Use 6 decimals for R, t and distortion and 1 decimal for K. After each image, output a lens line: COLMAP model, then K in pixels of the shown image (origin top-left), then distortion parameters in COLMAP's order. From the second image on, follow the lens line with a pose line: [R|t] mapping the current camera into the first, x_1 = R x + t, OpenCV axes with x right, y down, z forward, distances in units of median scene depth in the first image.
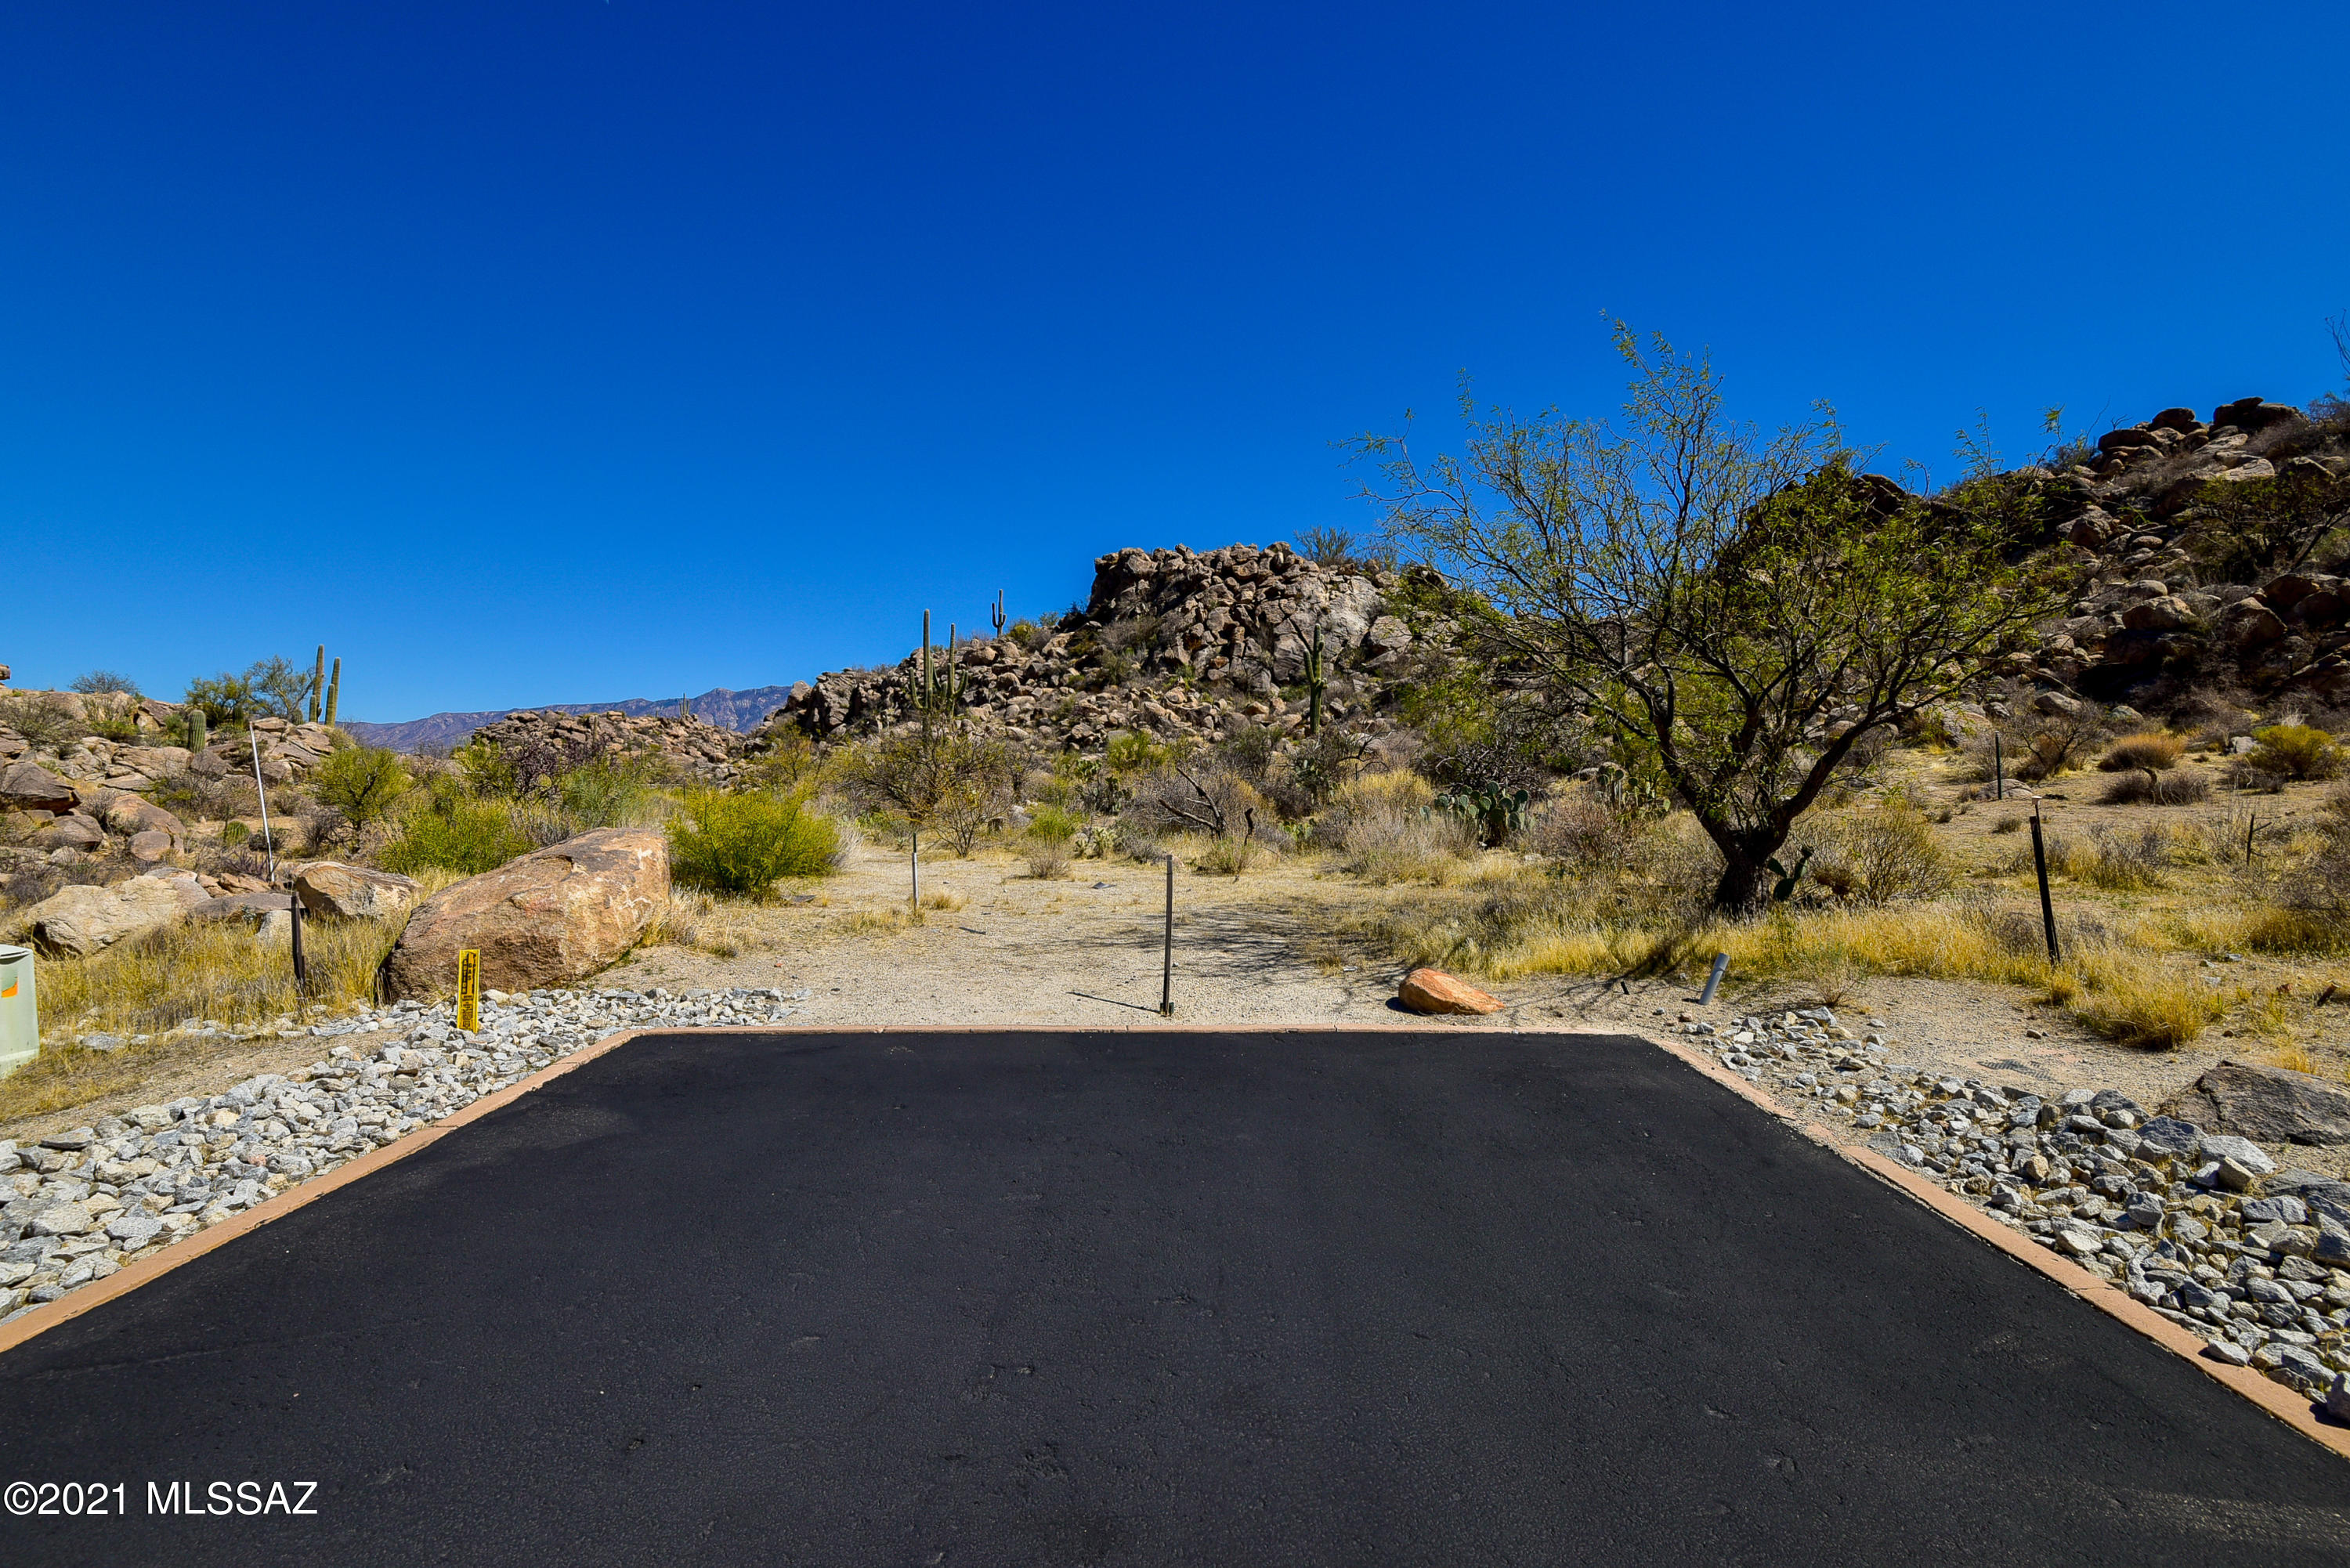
lens RADIAL K [[1078.6, 0, 1172.7], [0, 1078.6, 784.3], [0, 0, 1]] dist [-0.010335, -0.008571]
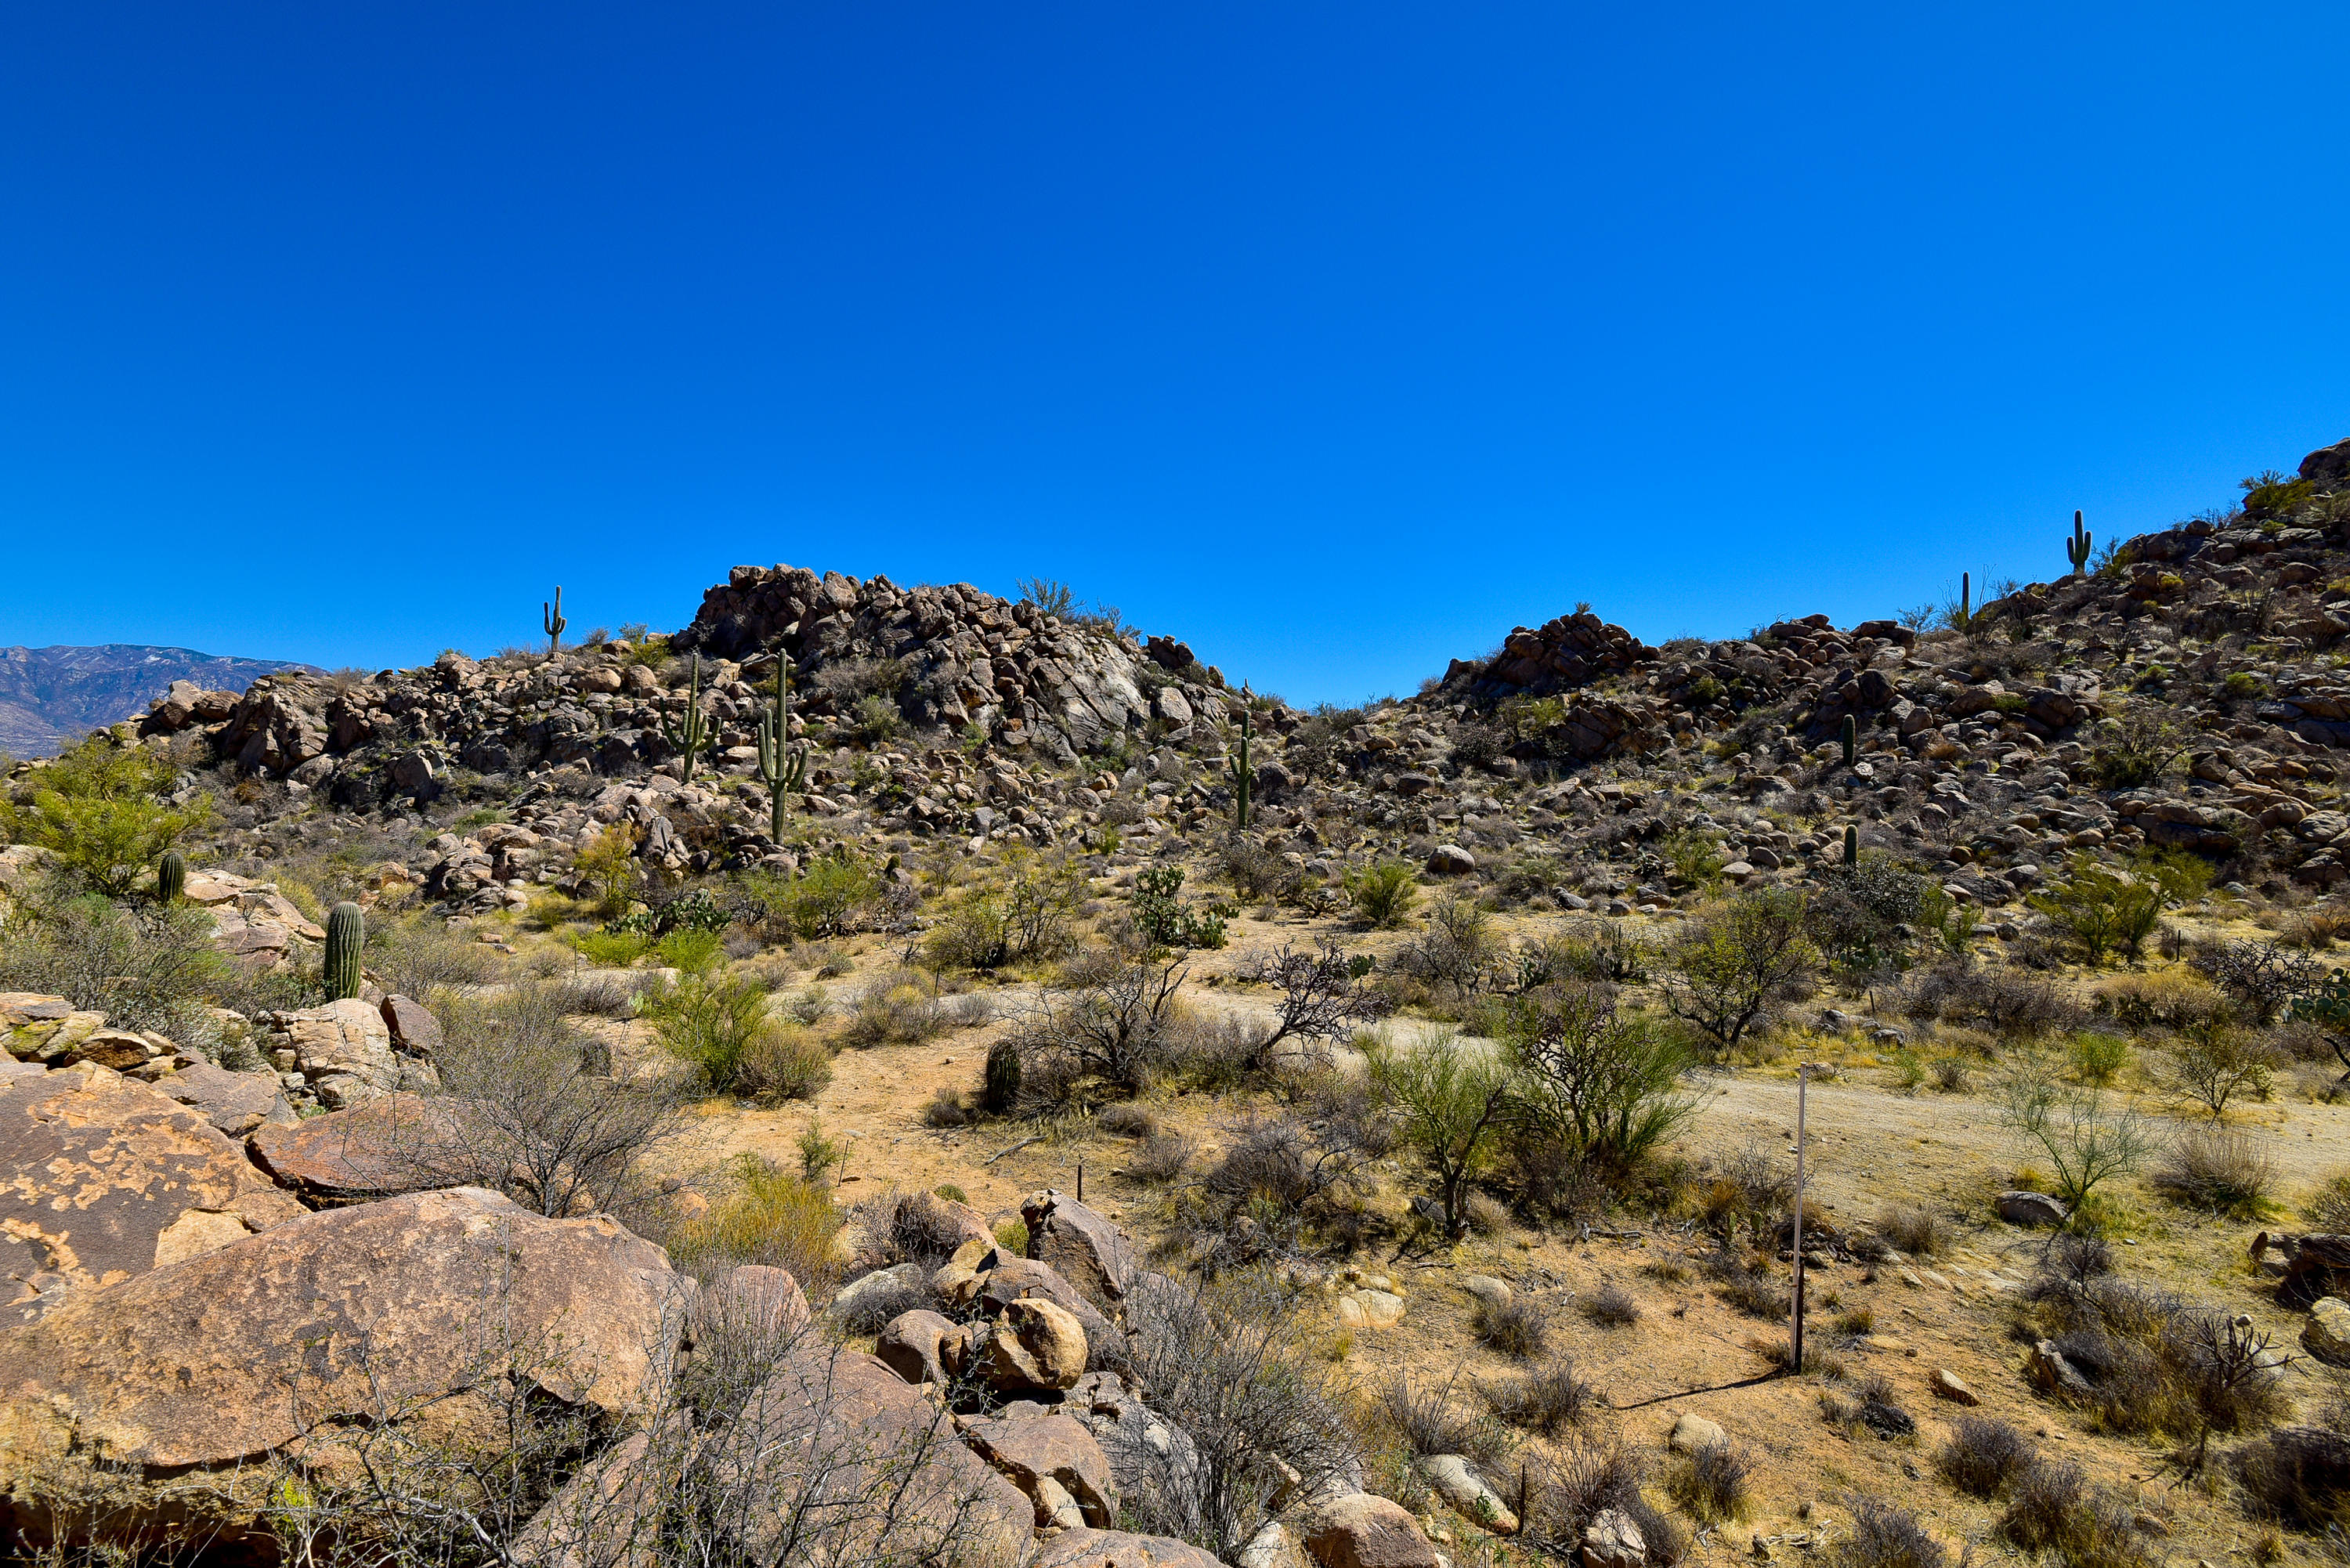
lens RADIAL K [[1075.4, 0, 1171.3], [0, 1075.4, 783.7], [0, 0, 1]] dist [-0.009663, -0.009954]
pose [[0.816572, 0.024392, 0.576728, -0.349549], [-0.016216, 0.999682, -0.019320, -0.045827], [-0.577016, 0.006424, 0.816708, 0.177970]]
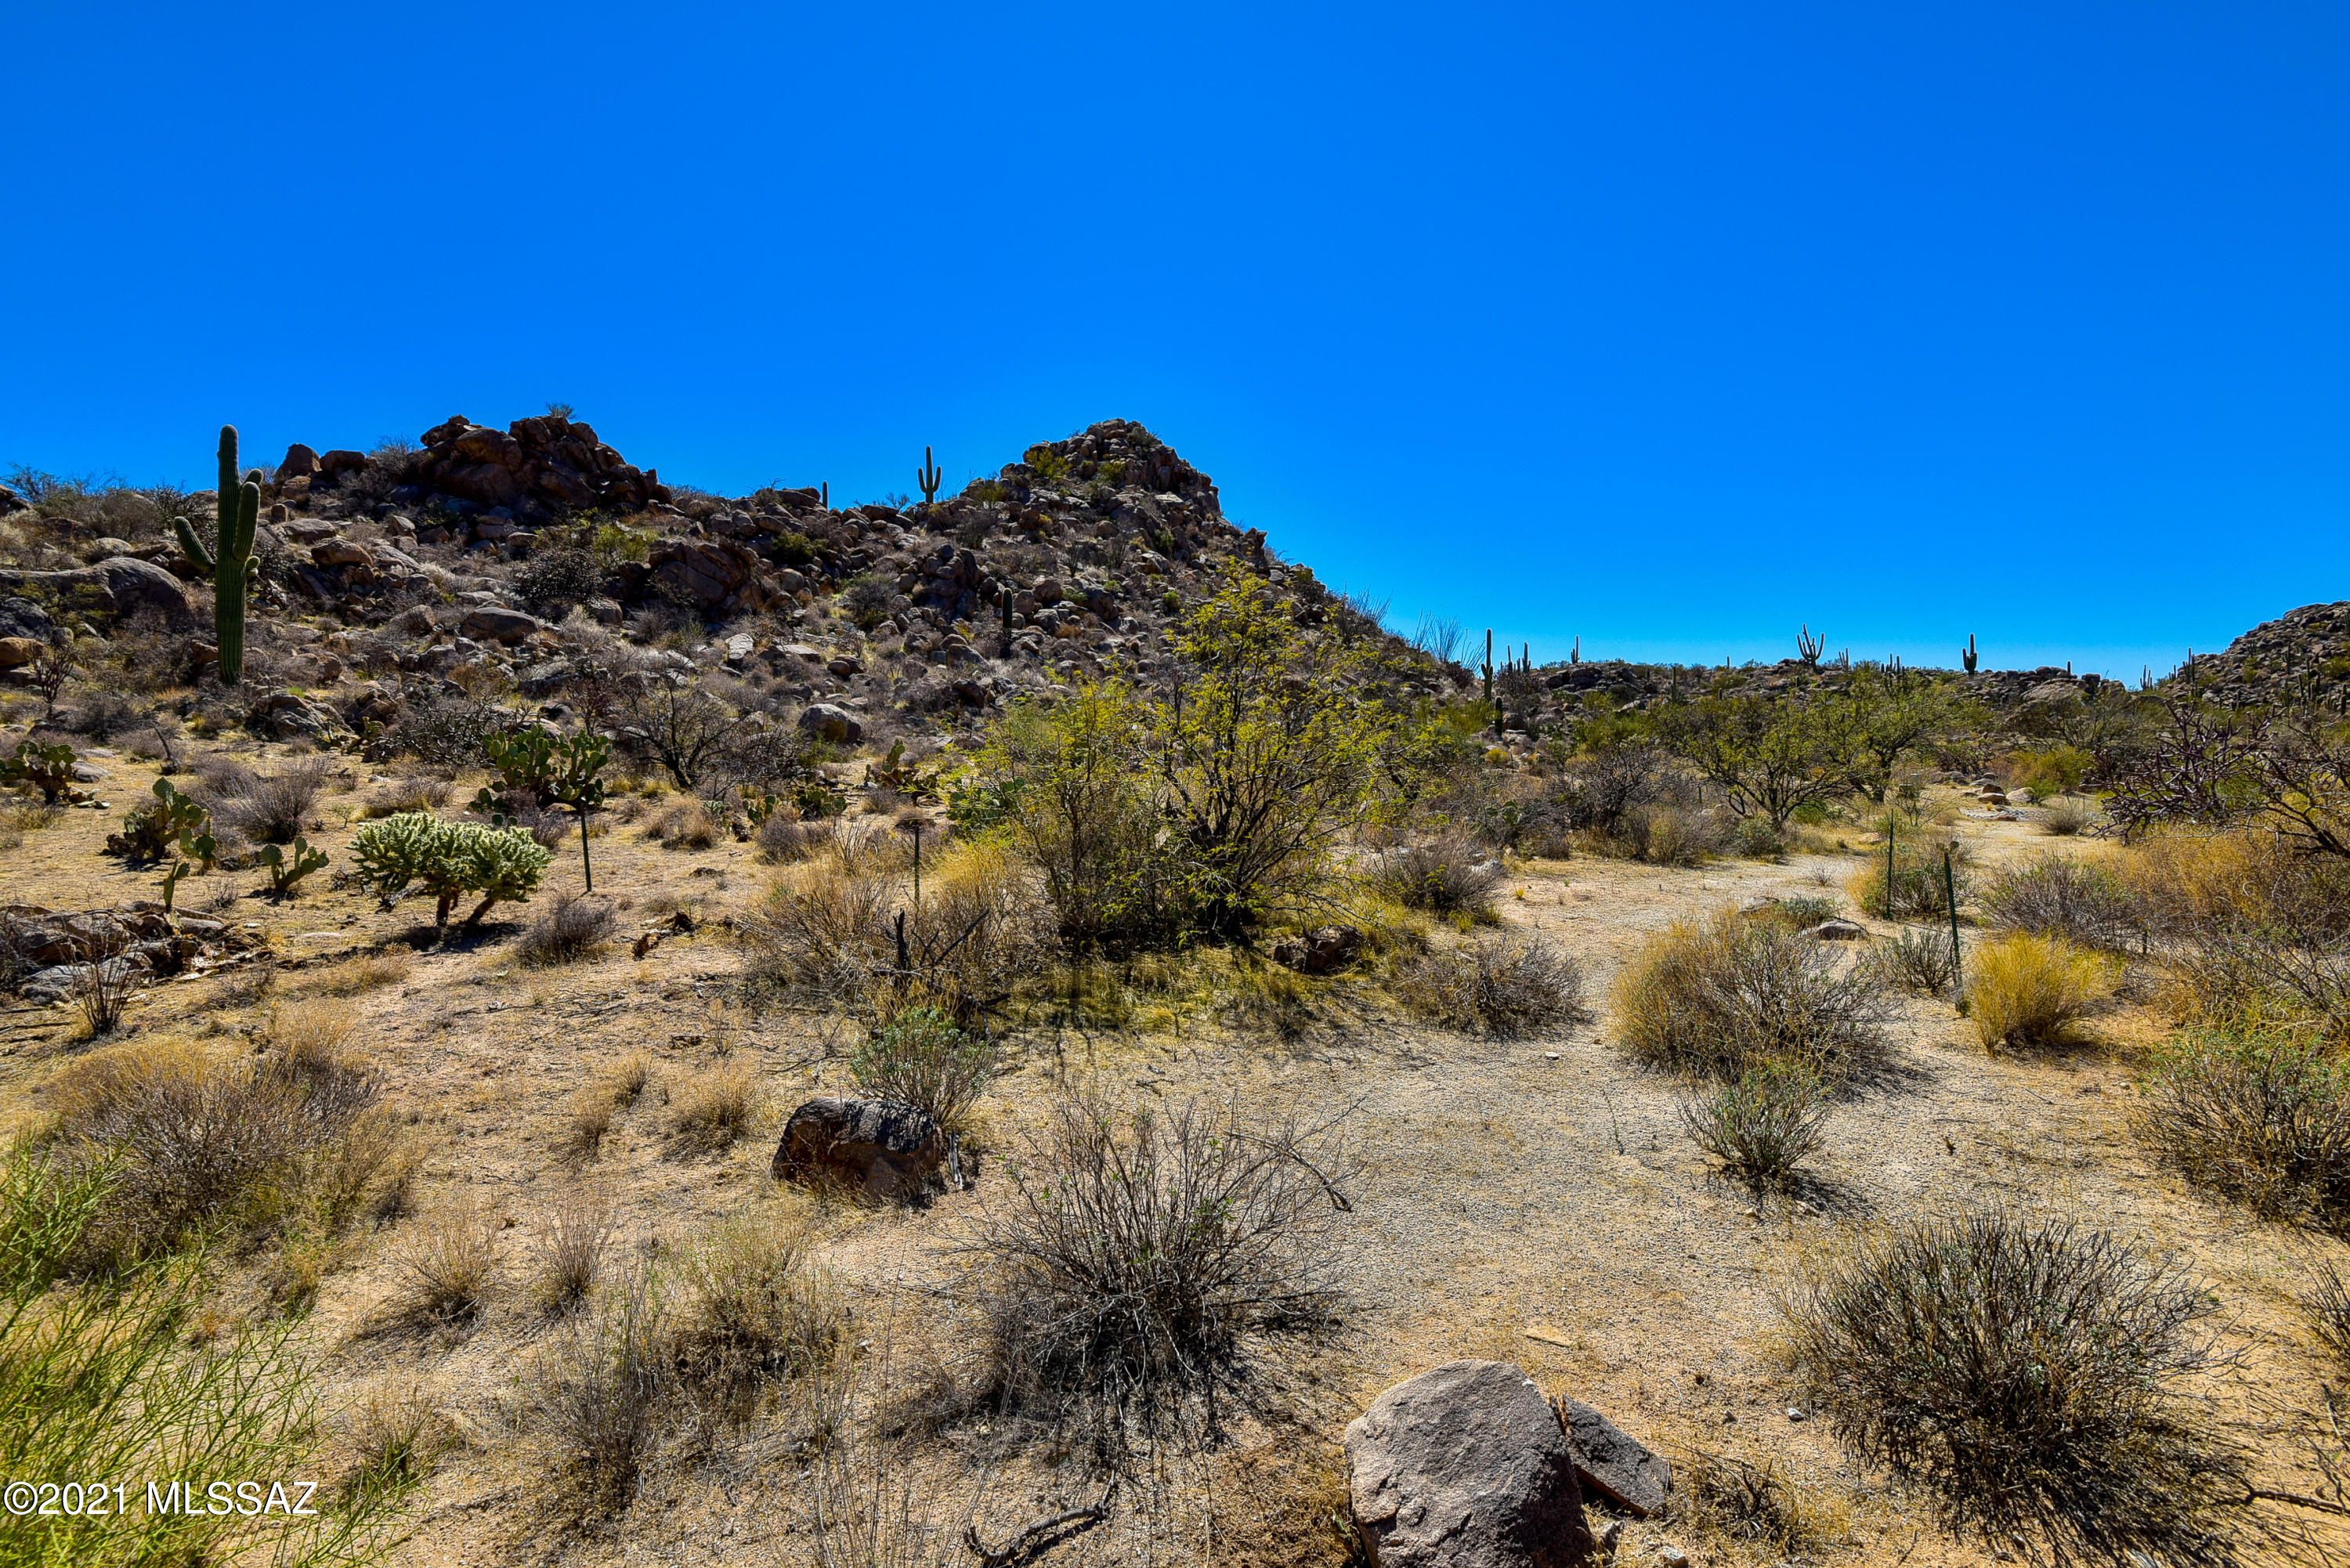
lens RADIAL K [[1100.4, 0, 1178.5], [0, 1100.4, 778.9], [0, 0, 1]] dist [-0.007303, -0.012558]
pose [[-0.299759, -0.020487, 0.953795, -0.300710], [0.000790, 0.999764, 0.021723, -0.008988], [-0.954015, 0.007265, -0.299672, 0.553281]]
